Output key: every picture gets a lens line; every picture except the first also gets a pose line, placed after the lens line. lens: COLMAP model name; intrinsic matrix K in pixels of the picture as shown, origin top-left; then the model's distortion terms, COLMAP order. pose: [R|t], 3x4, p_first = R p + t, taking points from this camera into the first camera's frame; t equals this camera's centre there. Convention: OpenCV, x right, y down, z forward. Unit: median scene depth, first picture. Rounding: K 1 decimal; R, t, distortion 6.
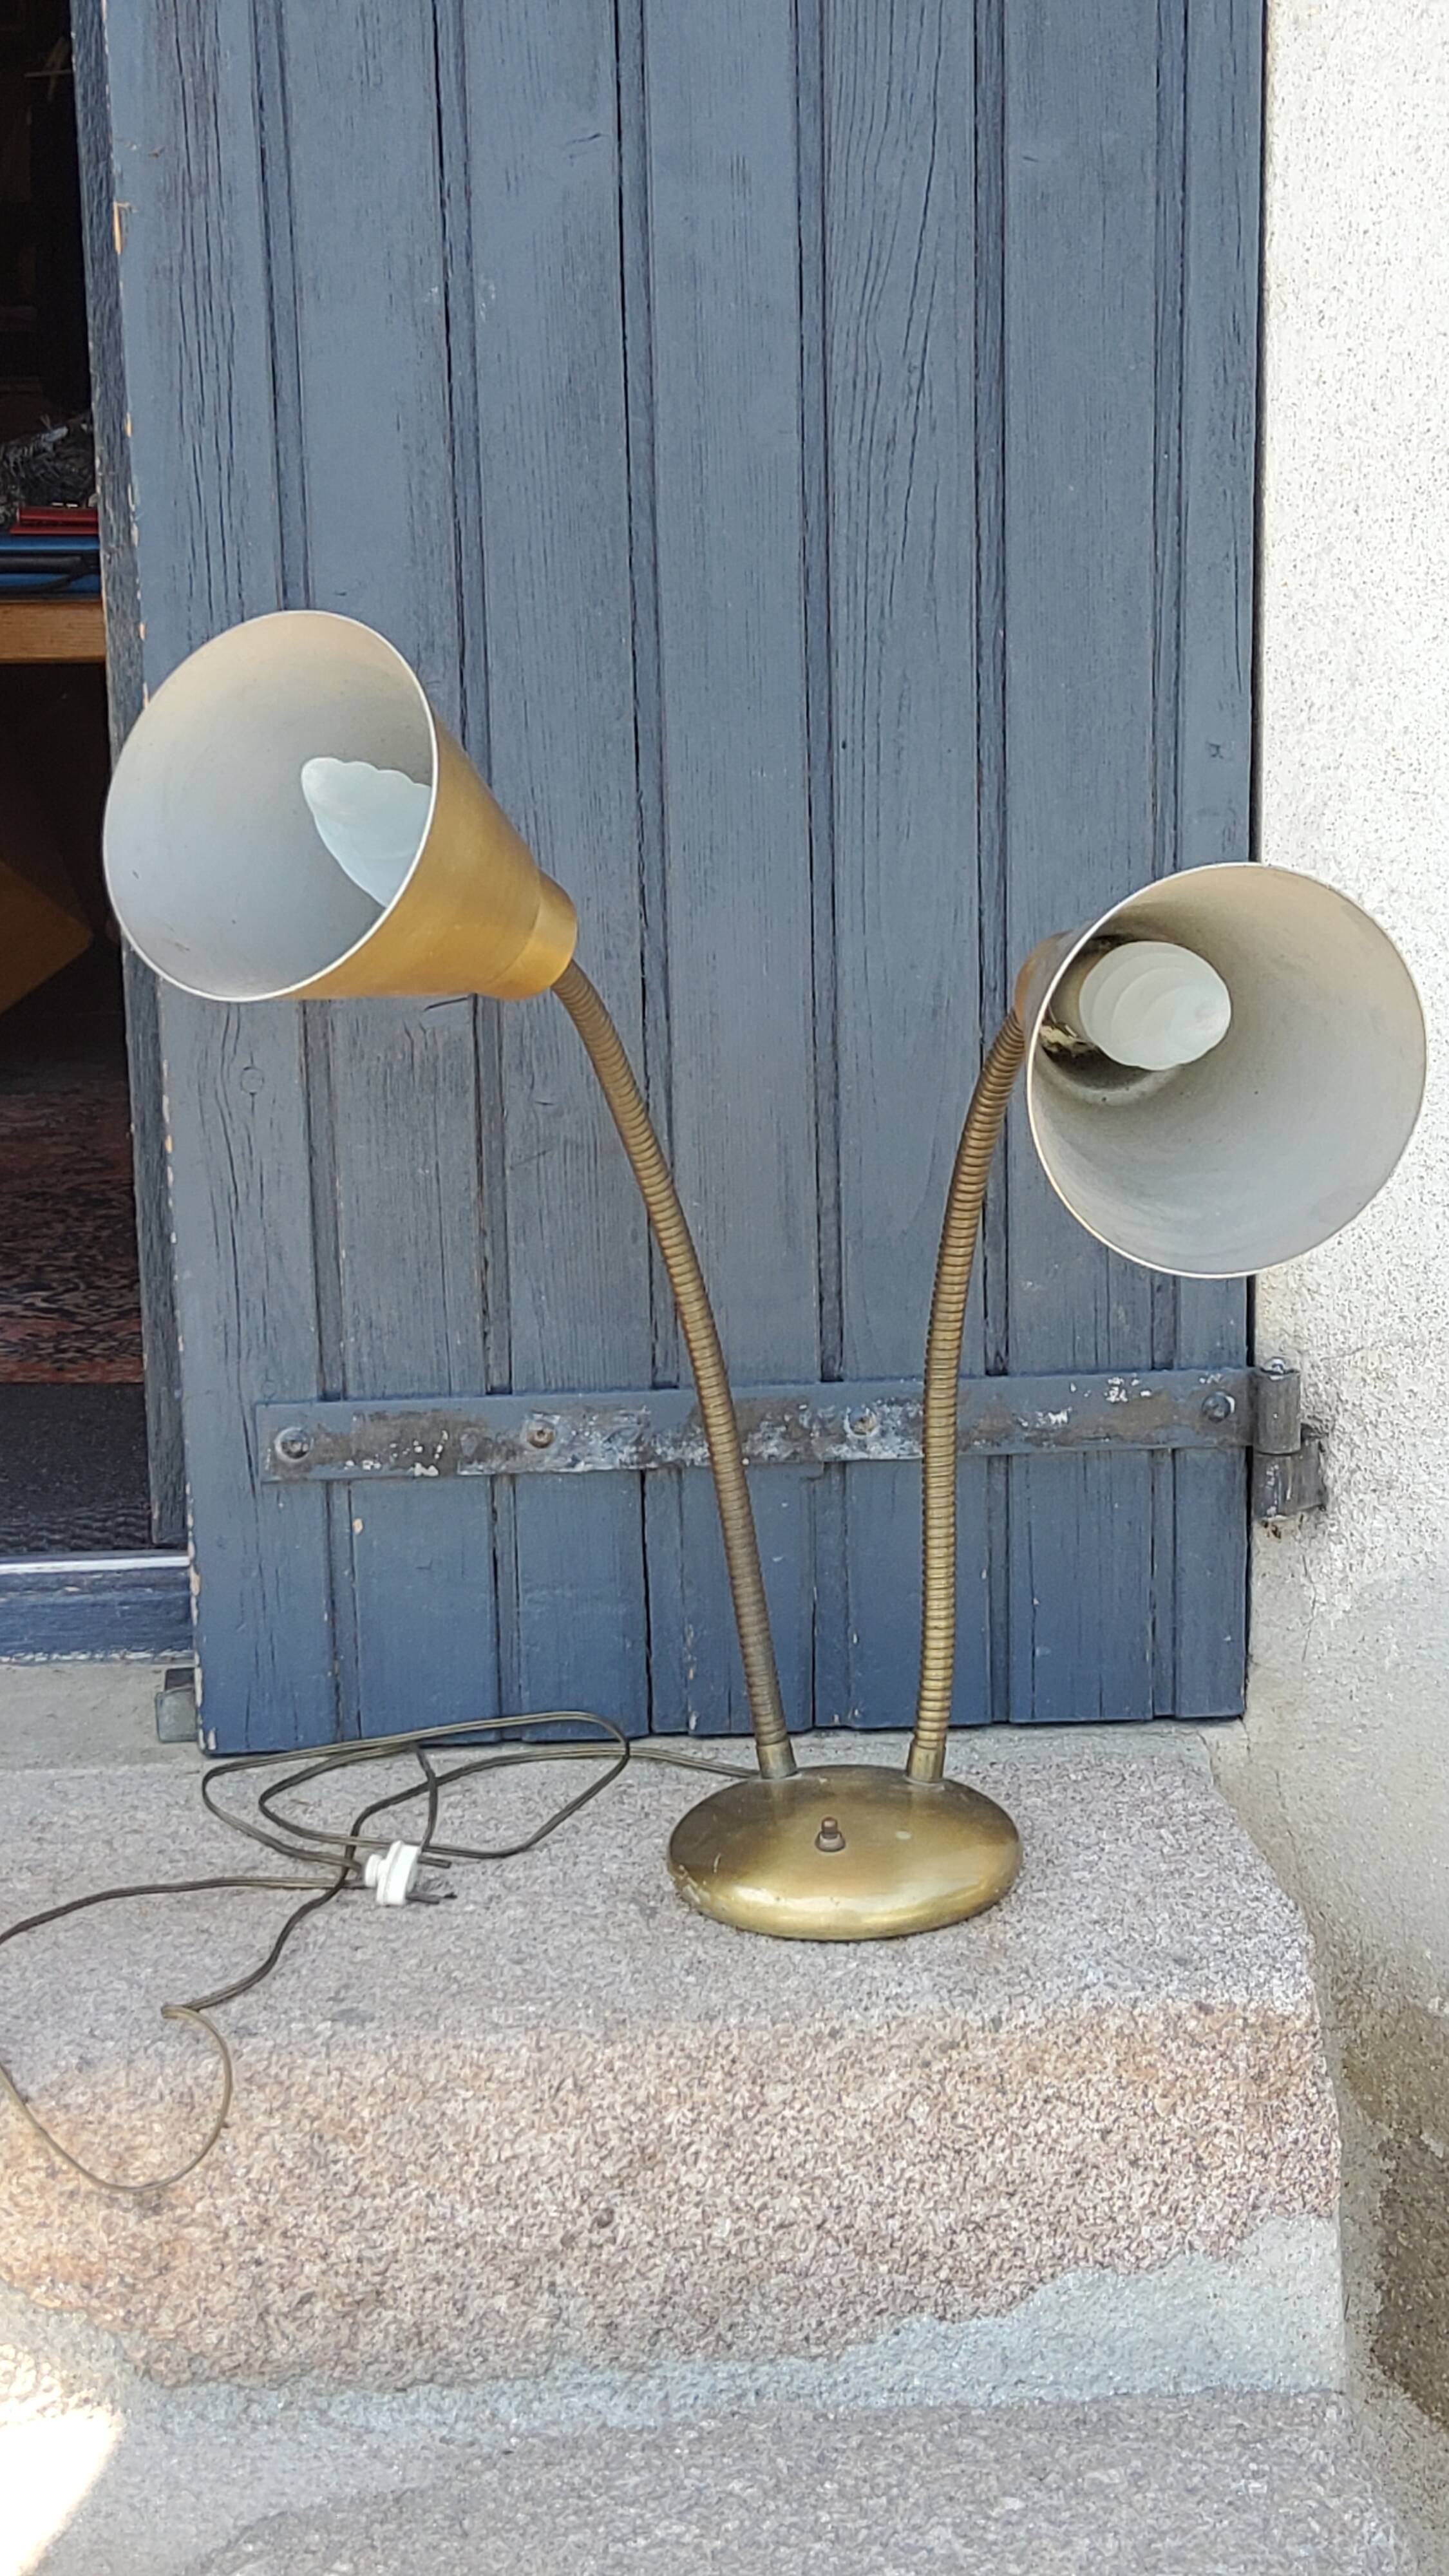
lens RADIAL K [[3870.0, 0, 726.0], [0, 3870.0, 1283.5], [0, 0, 1]] dist [0.097334, 0.000000]
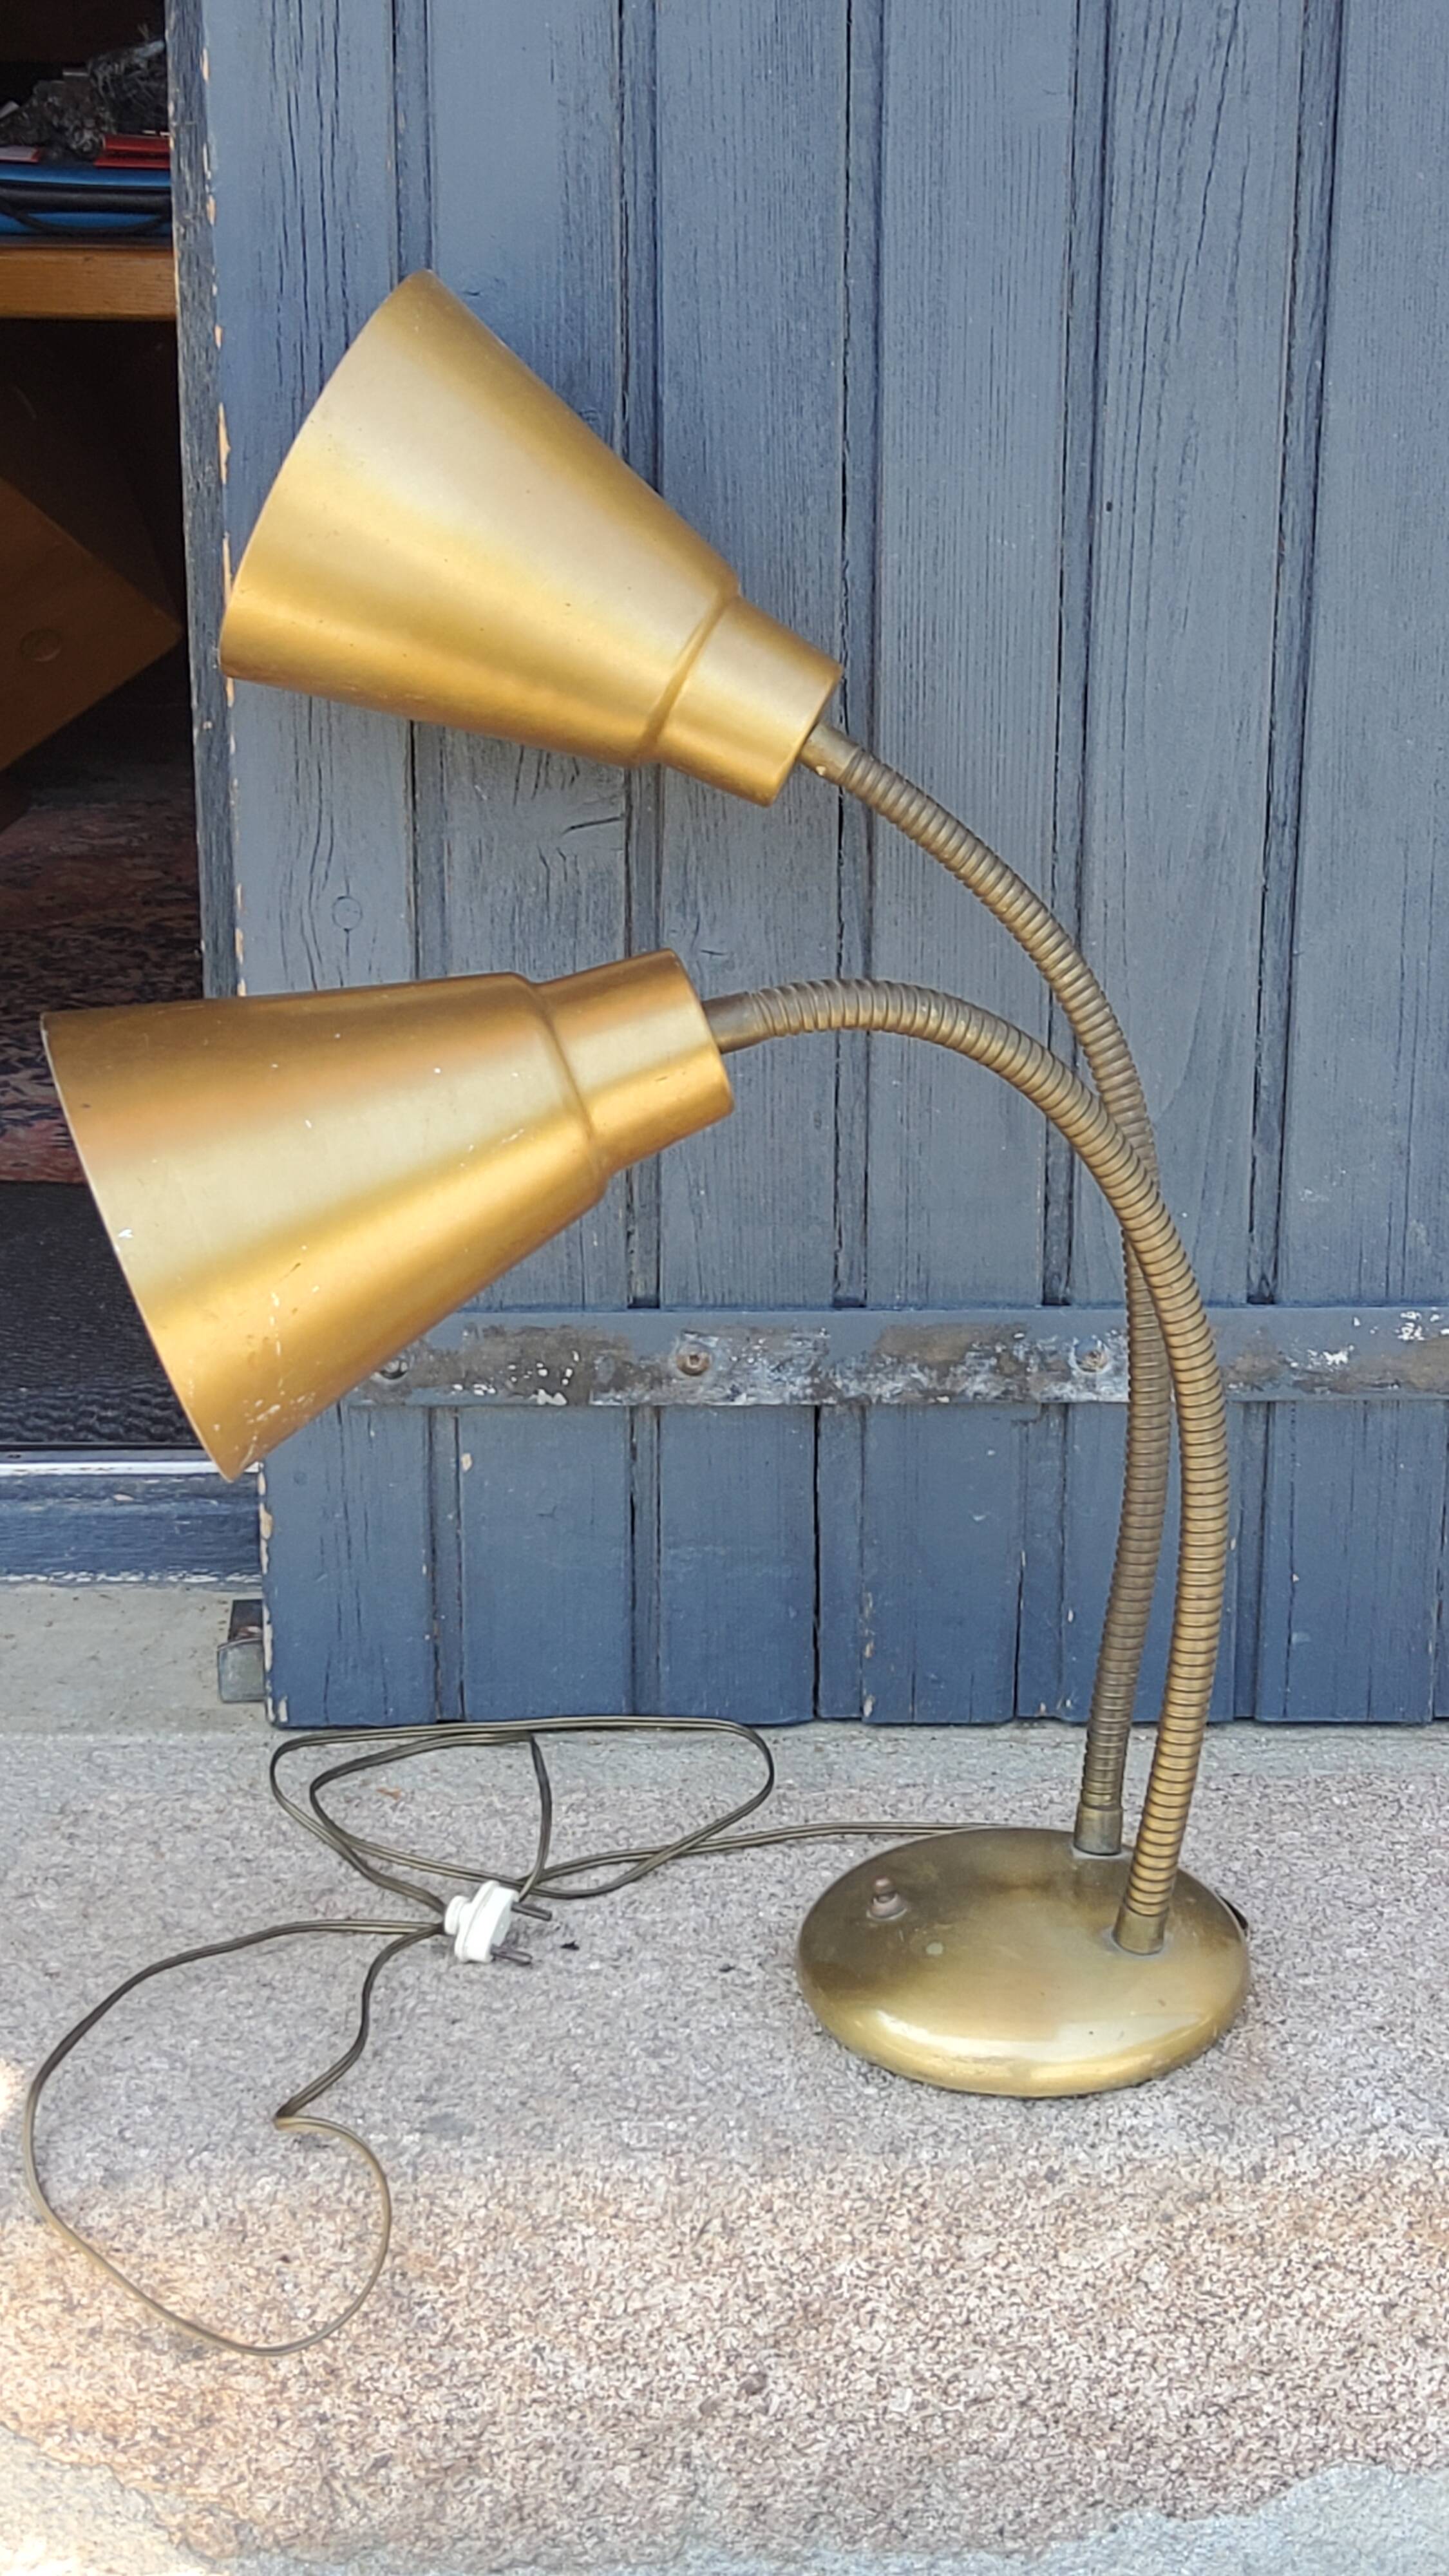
lens RADIAL K [[3870.0, 0, 713.8], [0, 3870.0, 1303.0], [0, 0, 1]] dist [0.097334, 0.000000]
pose [[0.999093, 0.032414, -0.027601, -0.022979], [-0.029626, 0.994938, 0.096022, -0.053617], [0.030573, -0.095117, 0.994996, 0.207452]]
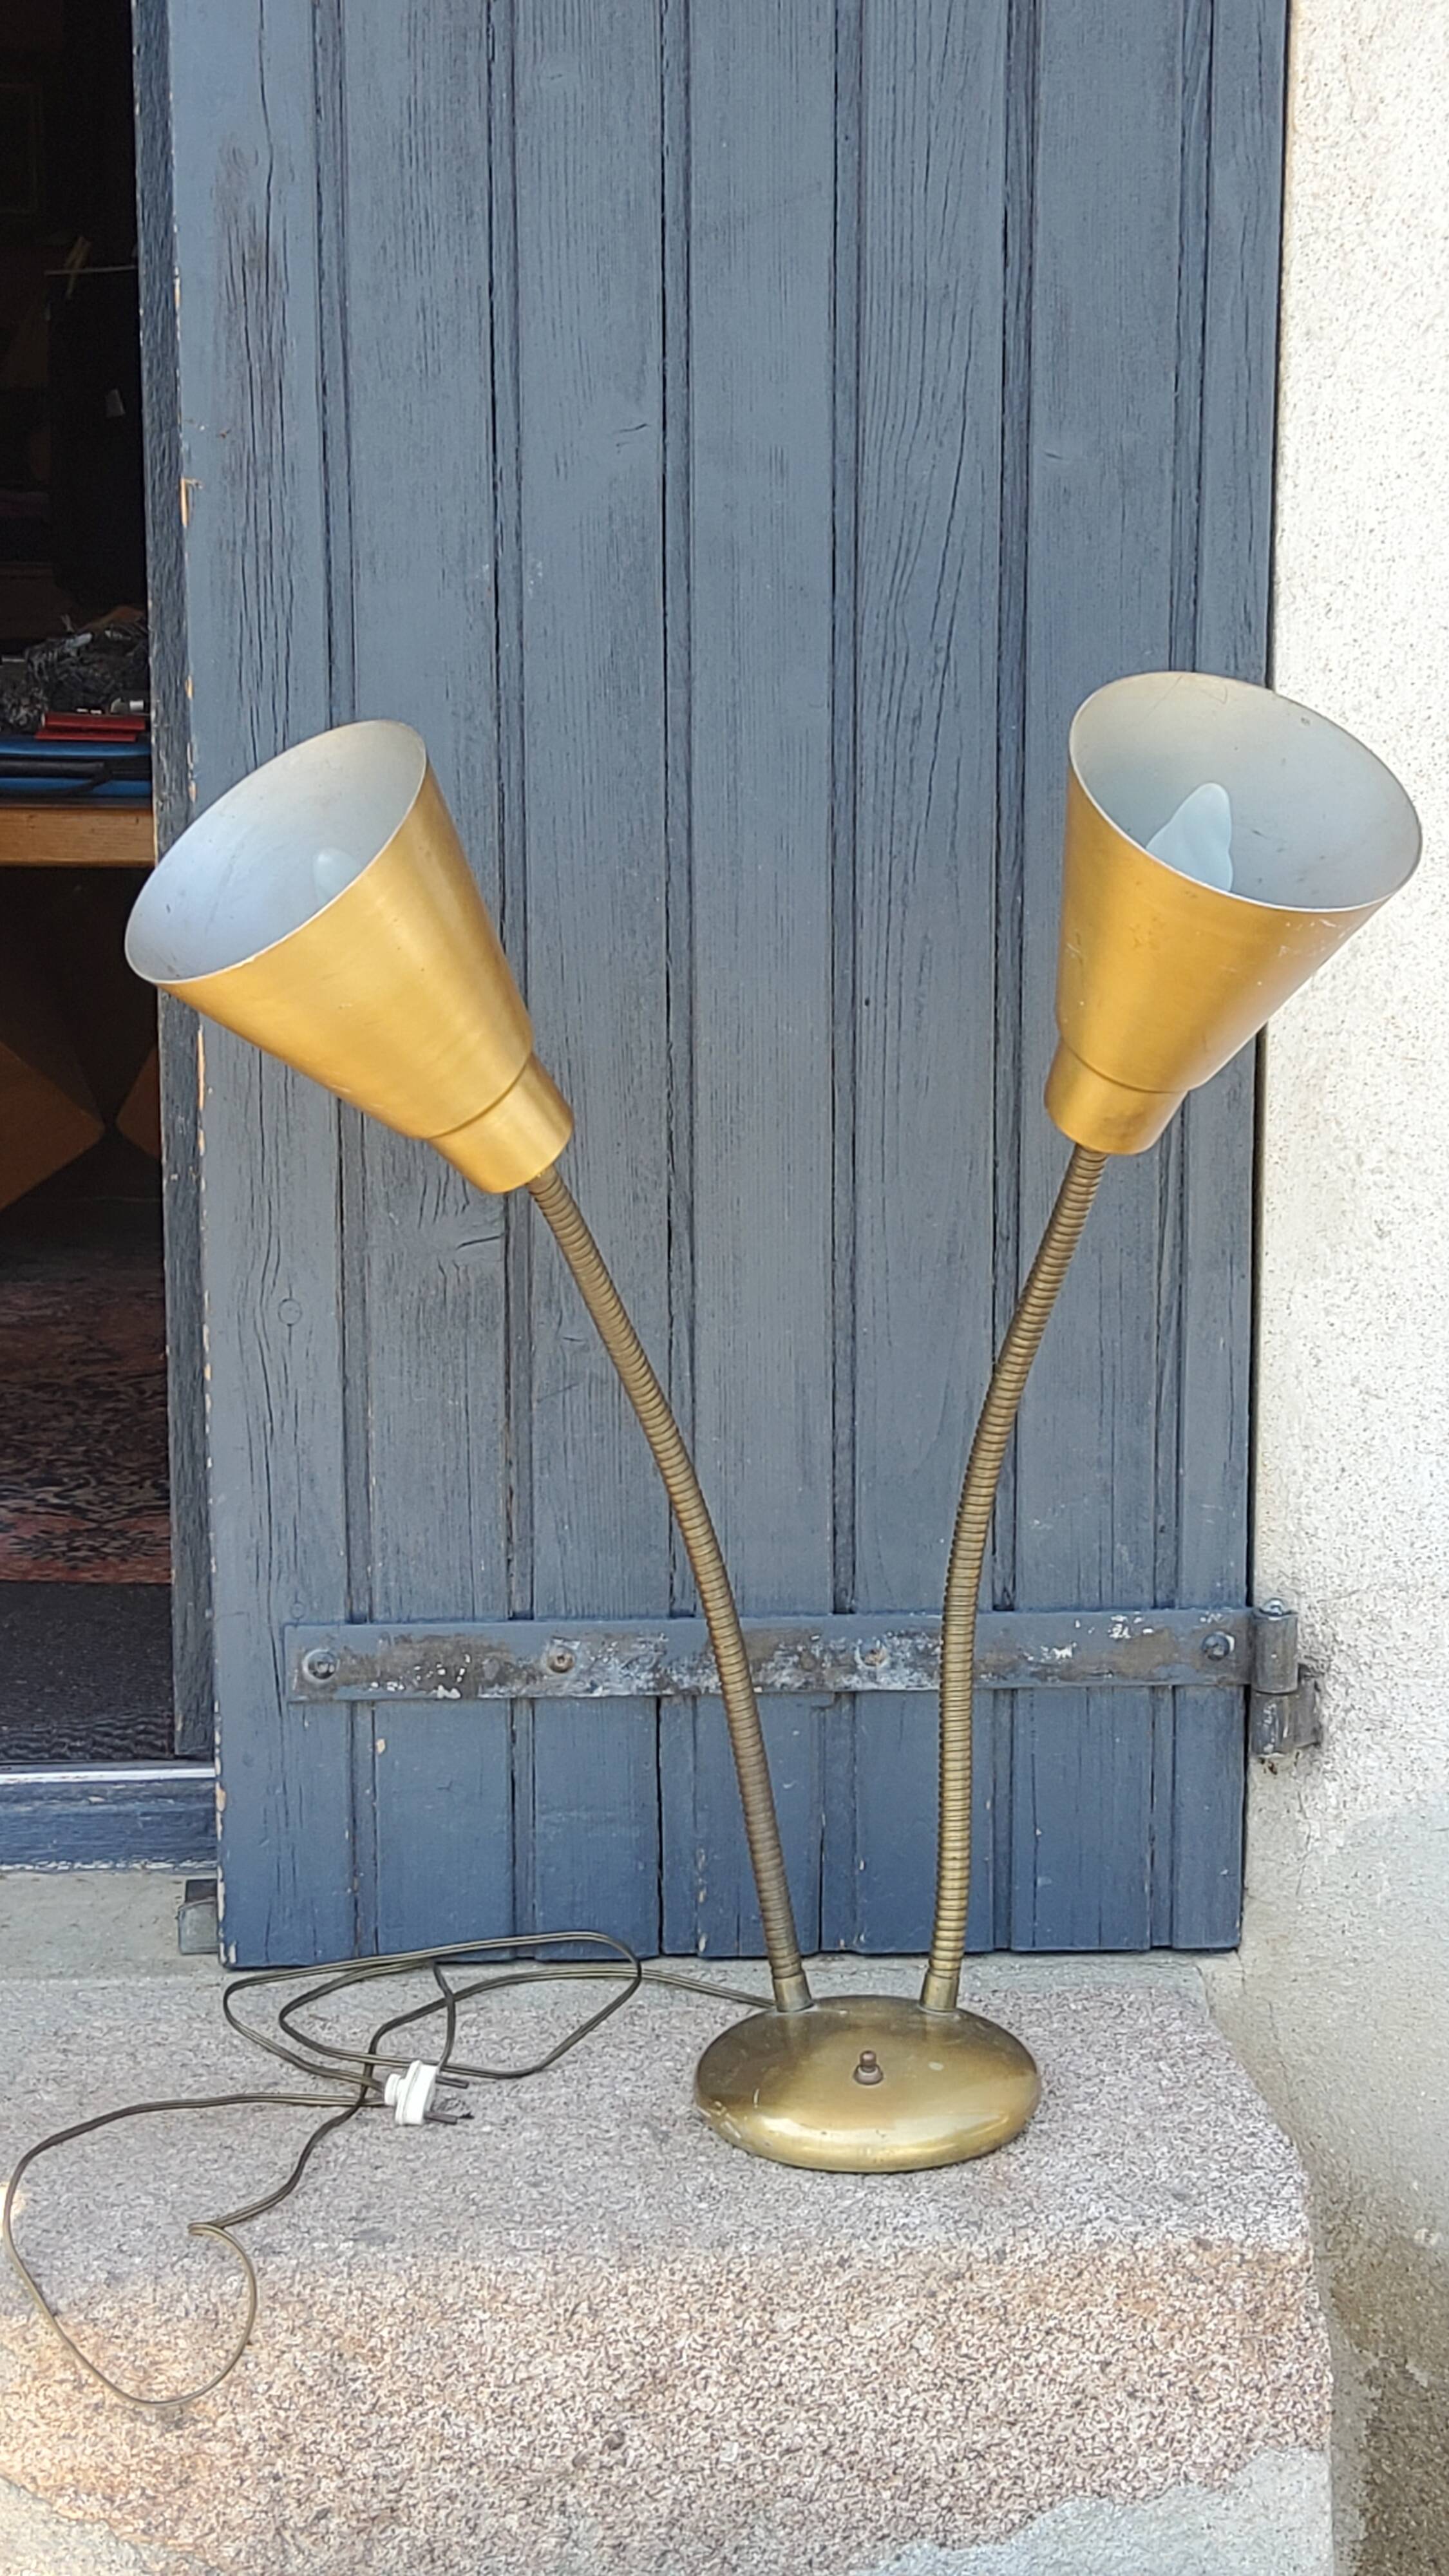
lens RADIAL K [[3870.0, 0, 709.0], [0, 3870.0, 1287.0], [0, 0, 1]] dist [0.097334, 0.000000]
pose [[0.999822, 0.018464, 0.003925, -0.015051], [-0.018290, 0.999017, -0.040389, -0.020510], [-0.004667, 0.040310, 0.999176, -0.036135]]
